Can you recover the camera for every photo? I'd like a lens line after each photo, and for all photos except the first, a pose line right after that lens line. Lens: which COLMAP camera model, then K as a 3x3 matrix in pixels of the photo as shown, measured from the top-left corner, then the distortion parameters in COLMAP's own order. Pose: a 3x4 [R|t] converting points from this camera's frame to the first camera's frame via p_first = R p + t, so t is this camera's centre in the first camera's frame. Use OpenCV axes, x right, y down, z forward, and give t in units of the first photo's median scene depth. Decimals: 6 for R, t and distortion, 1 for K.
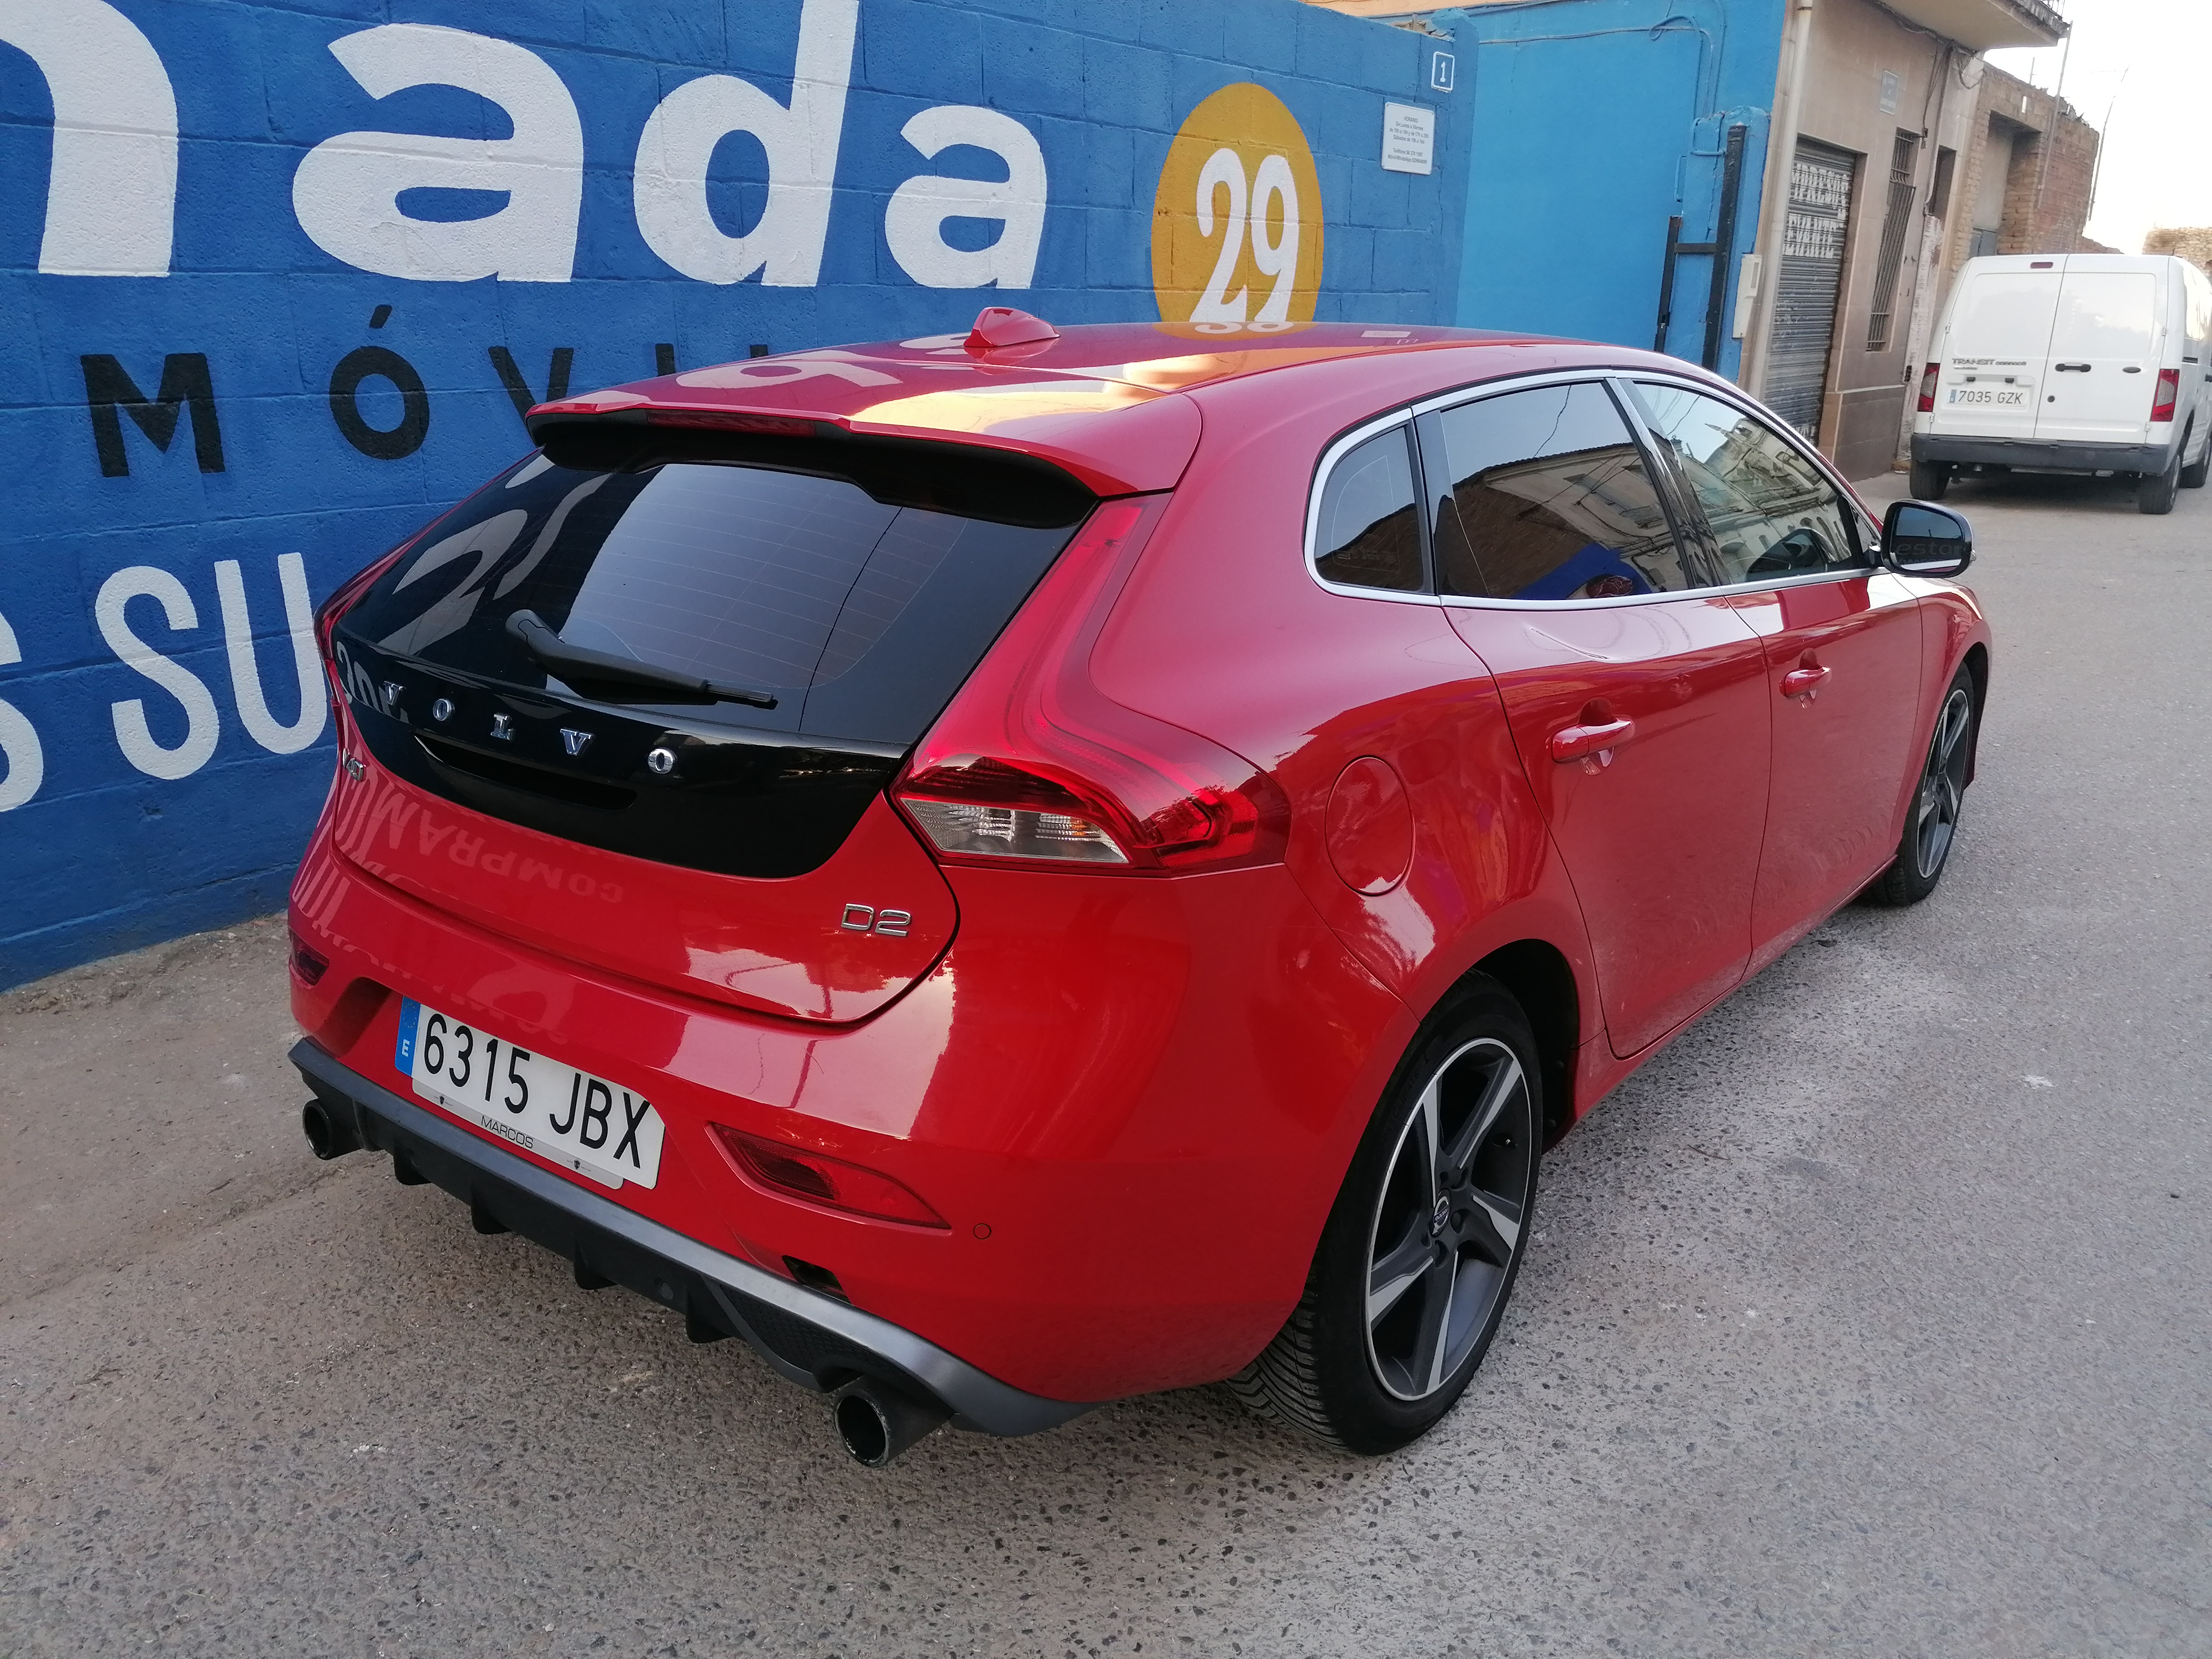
lens RADIAL K [[1659.6, 0, 1109.0], [0, 1659.6, 827.3], [0, 0, 1]] dist [0.105445, -0.132643]
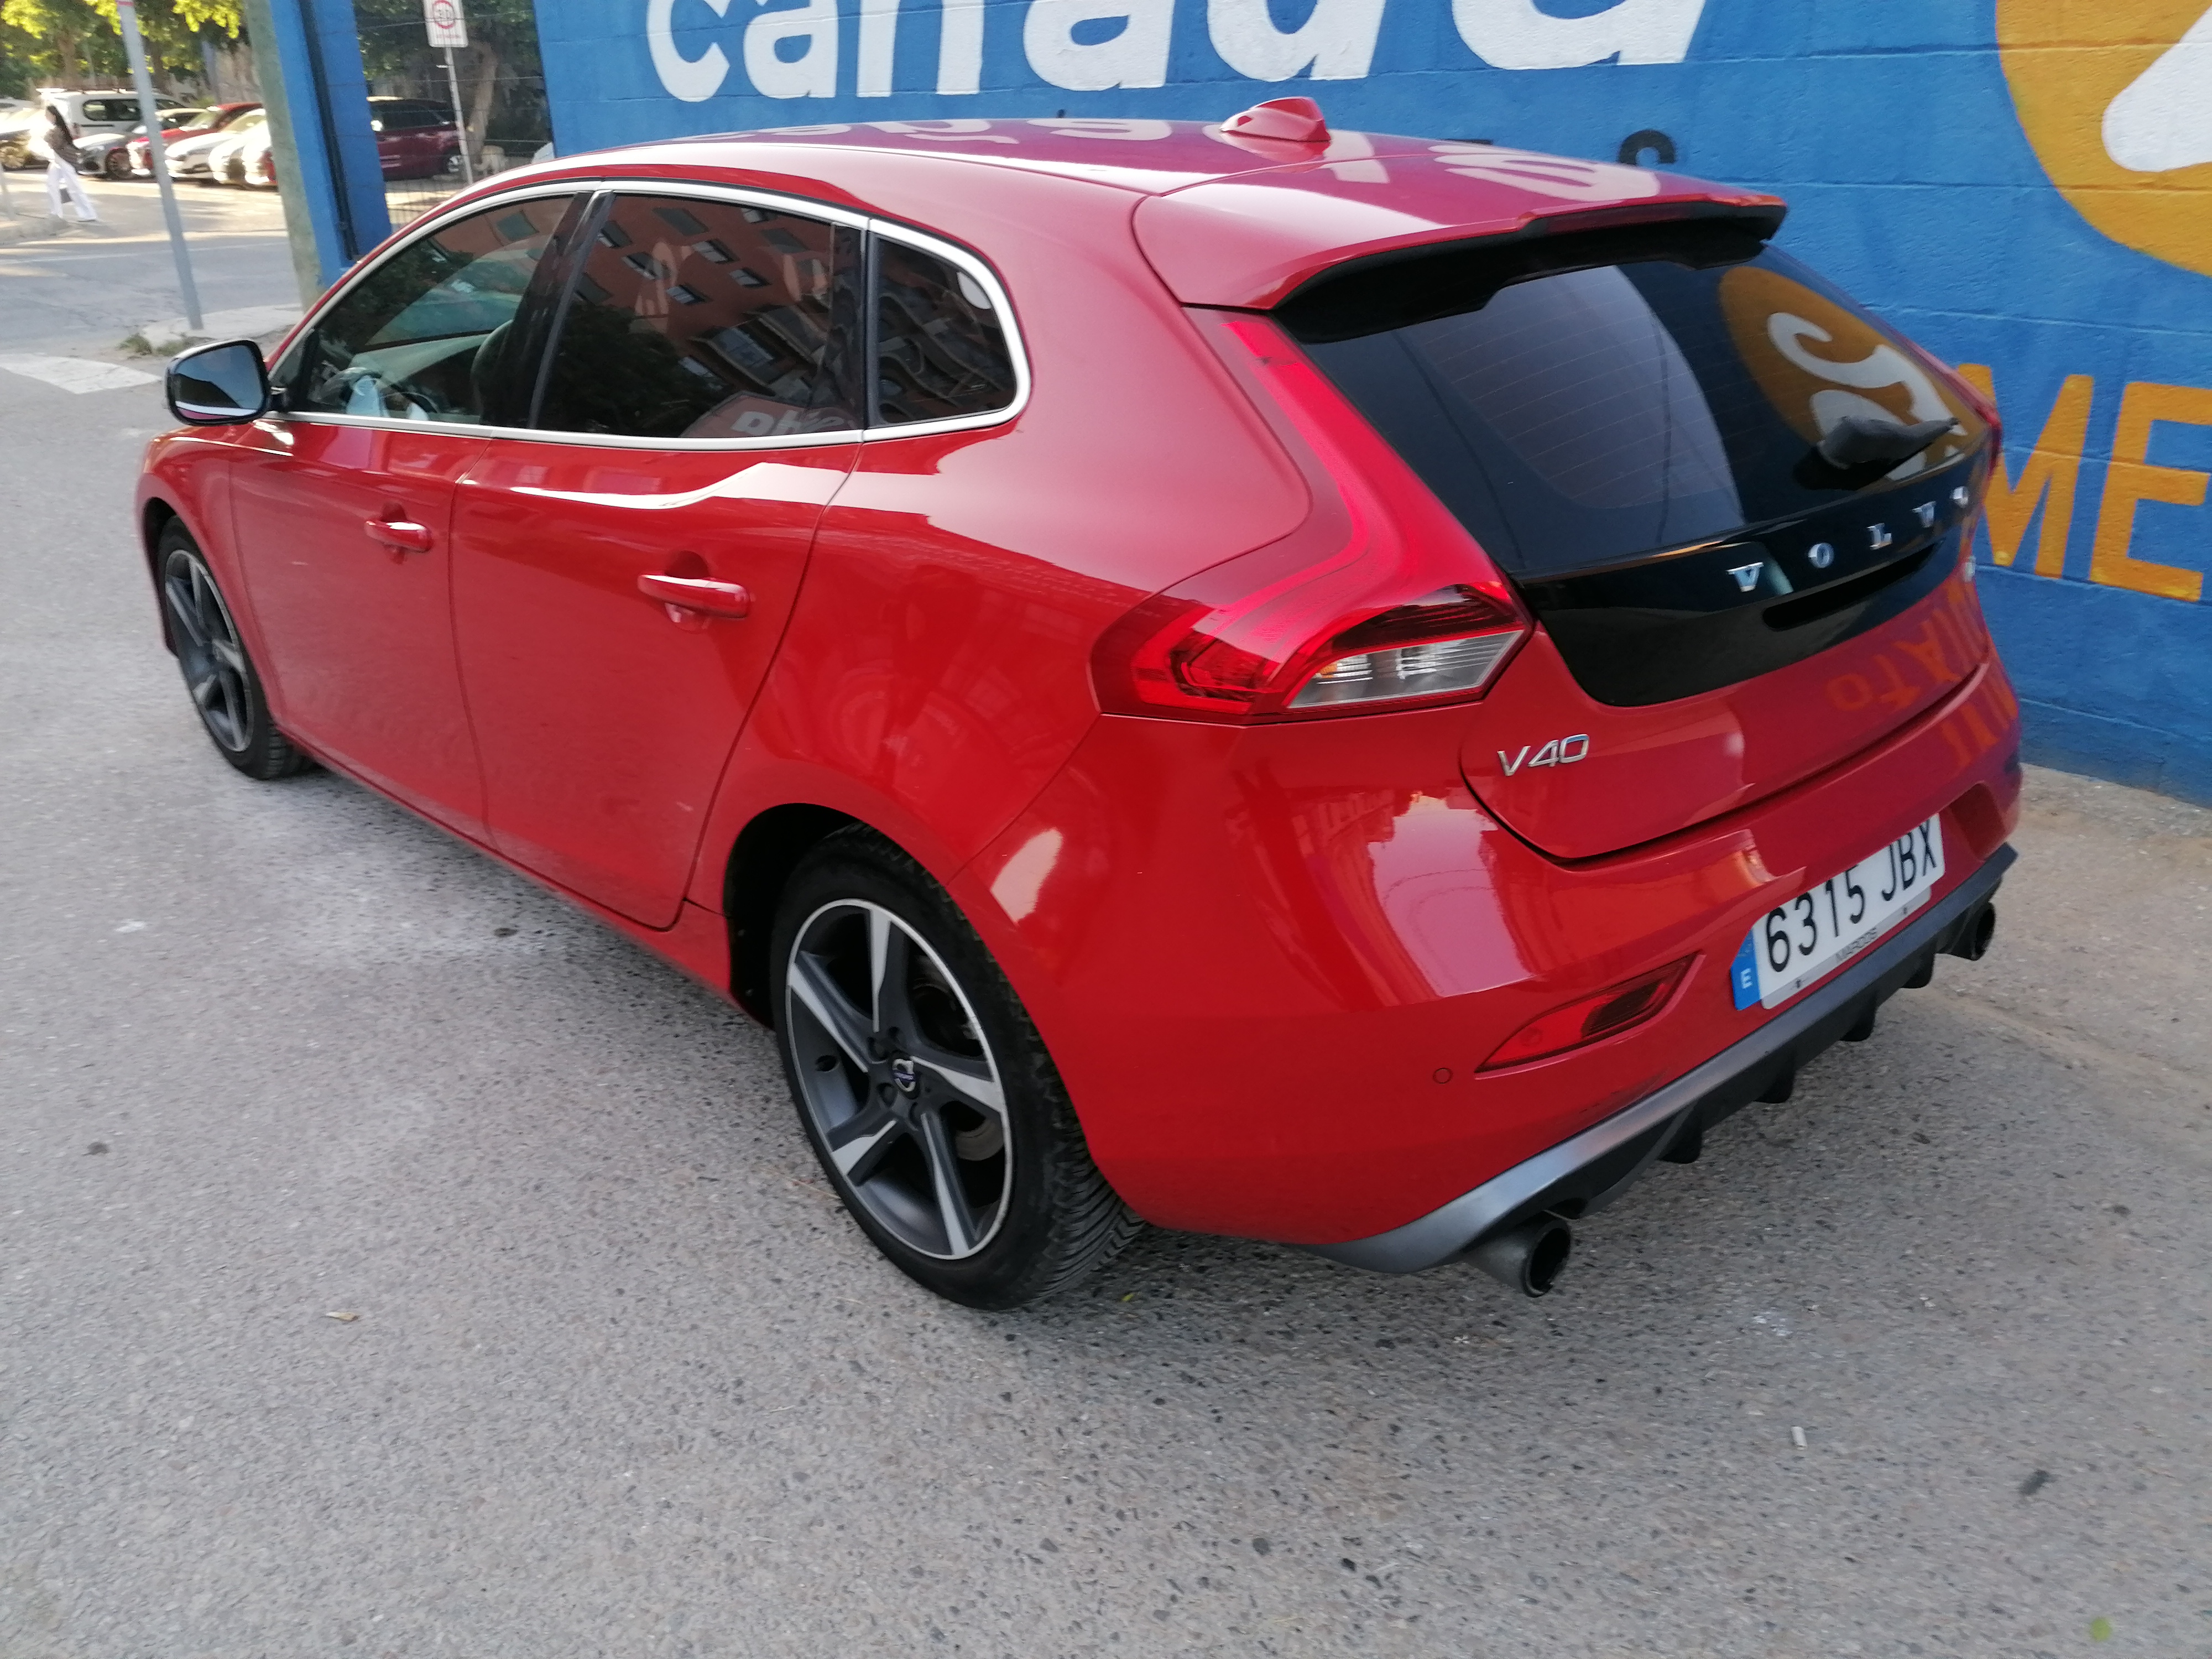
lens RADIAL K [[1670.3, 0, 1102.4], [0, 1670.3, 814.8], [0, 0, 1]] dist [0.107913, -0.141080]
pose [[-0.230111, 0.376540, -0.897366, 1.179155], [-0.271033, 0.860831, 0.430711, -0.450717], [0.934660, 0.342327, -0.096032, 1.466177]]
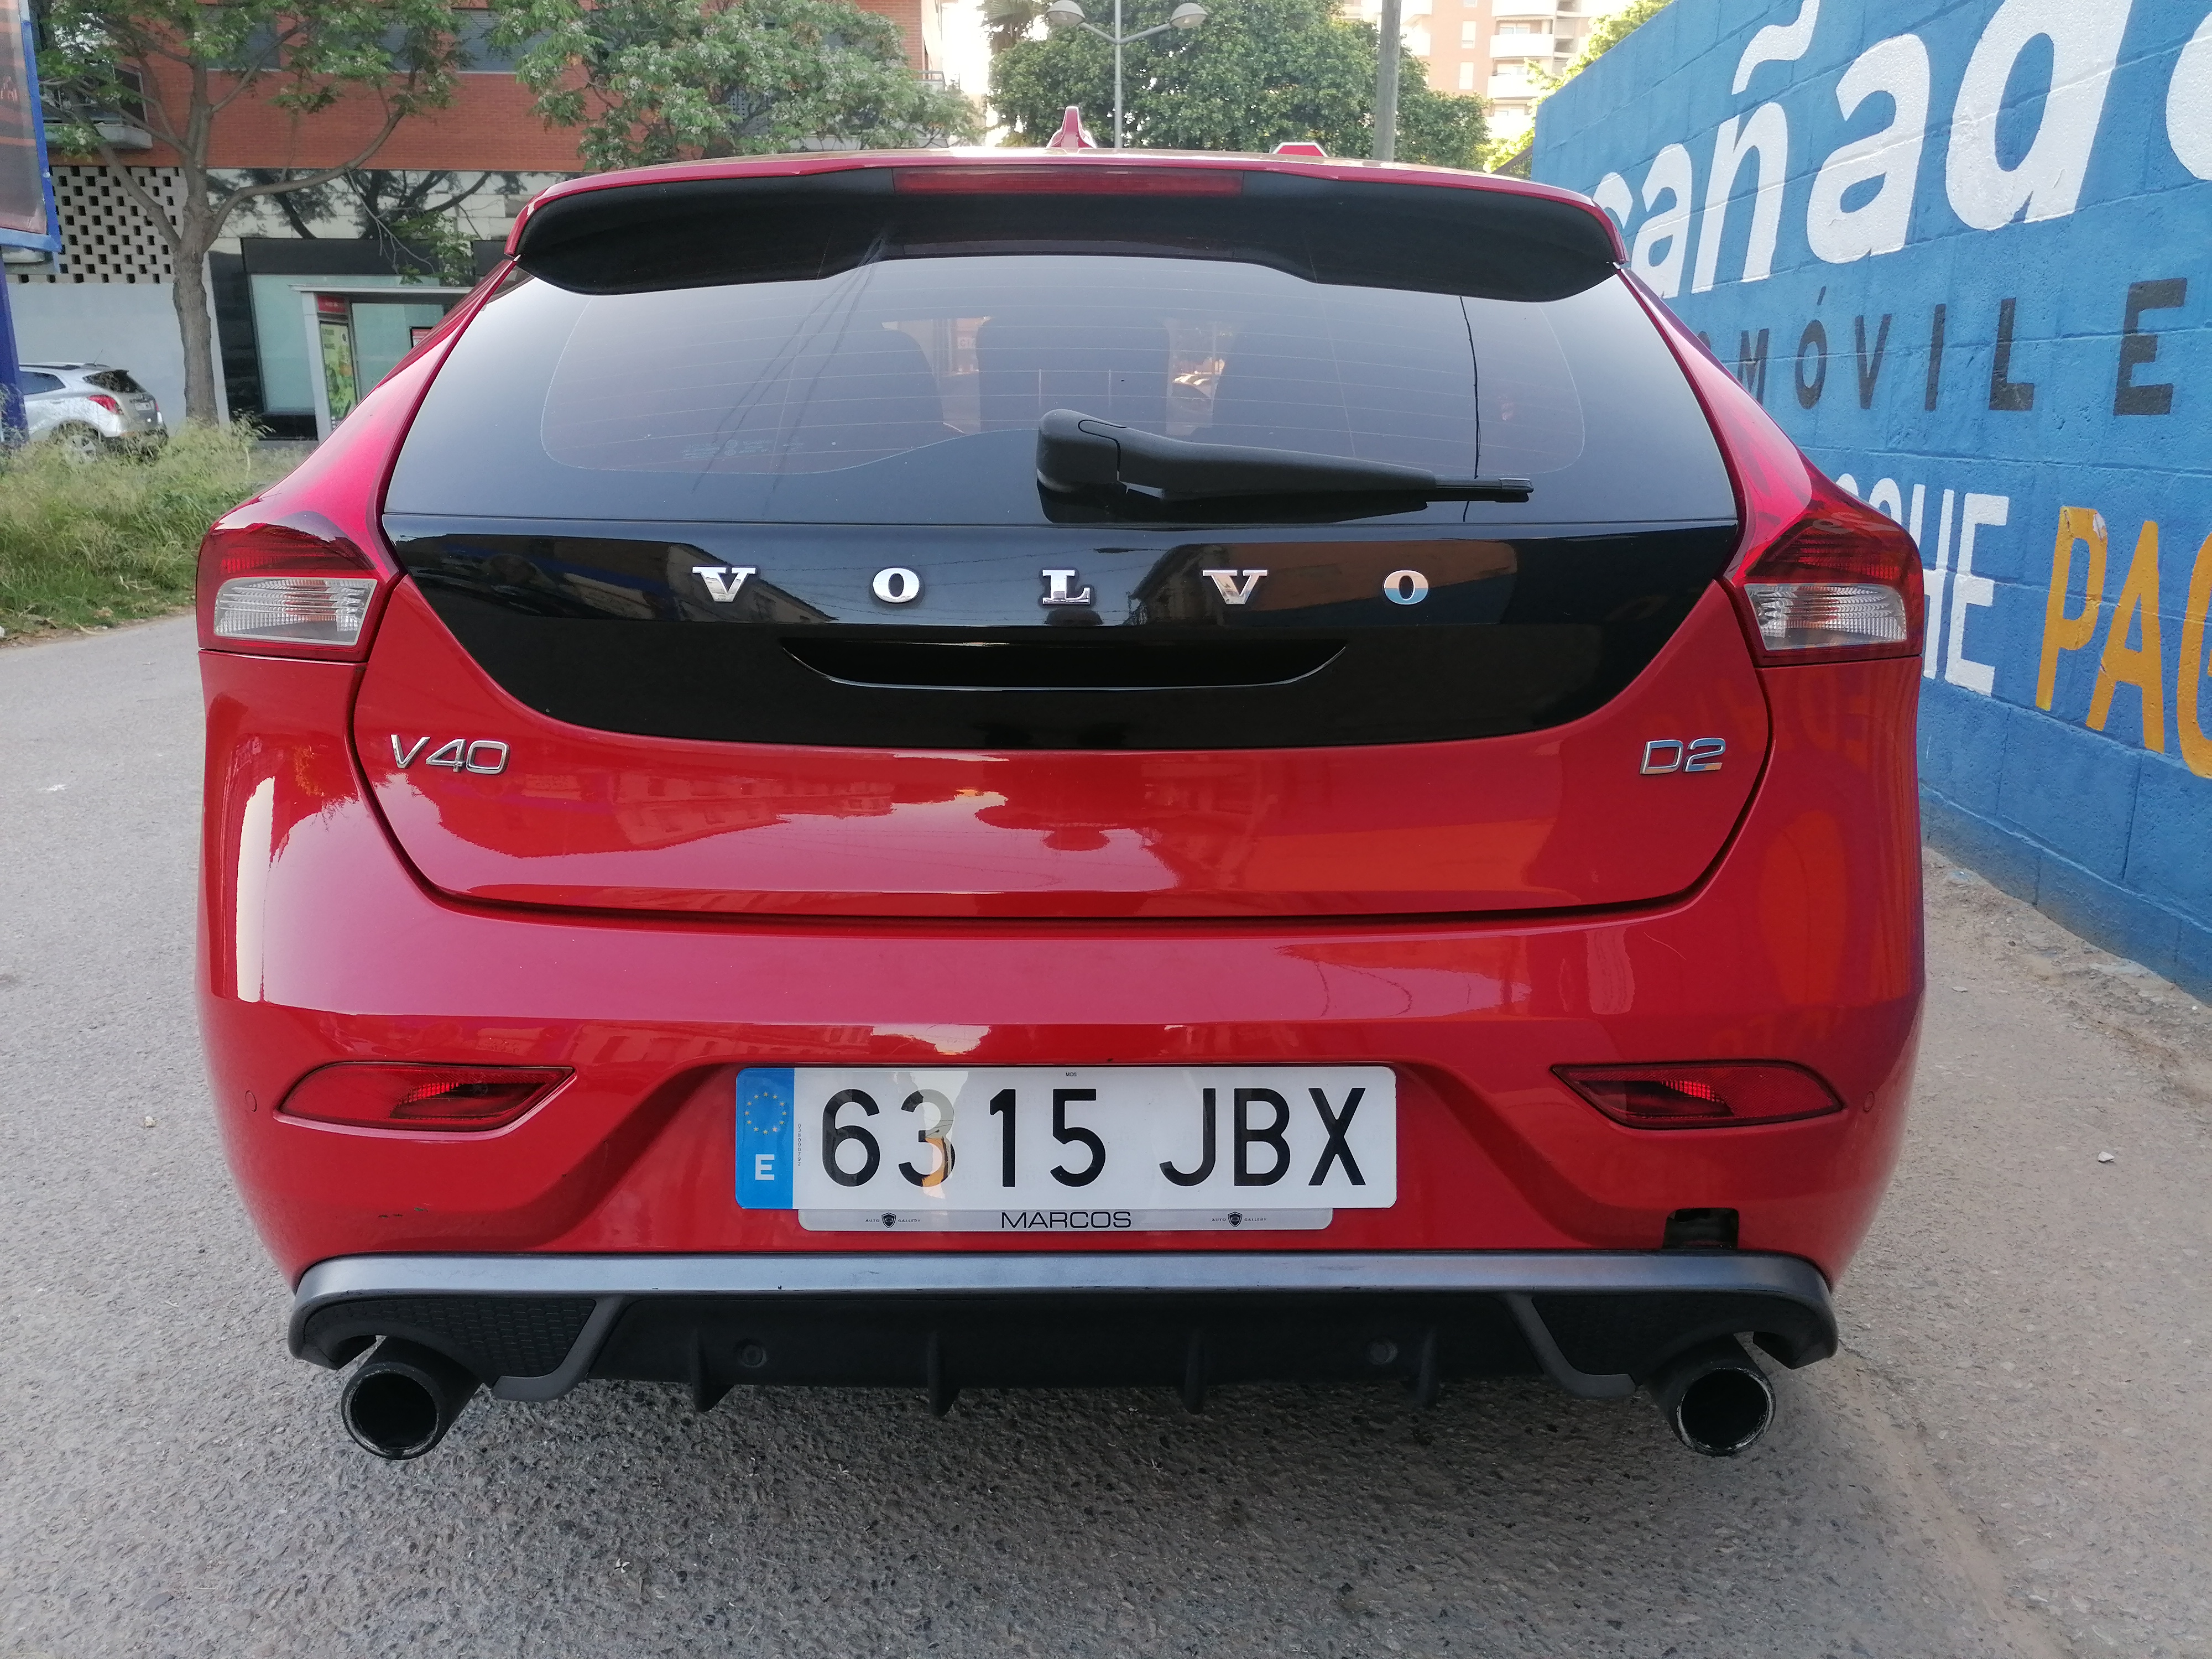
lens RADIAL K [[1670.4, 0, 1095.6], [0, 1670.4, 828.5], [0, 0, 1]] dist [0.088417, -0.117323]
pose [[-0.822108, 0.131575, -0.553920, 0.813767], [-0.177376, 0.865314, 0.468796, -0.482682], [0.540996, 0.483653, -0.688043, 1.876283]]
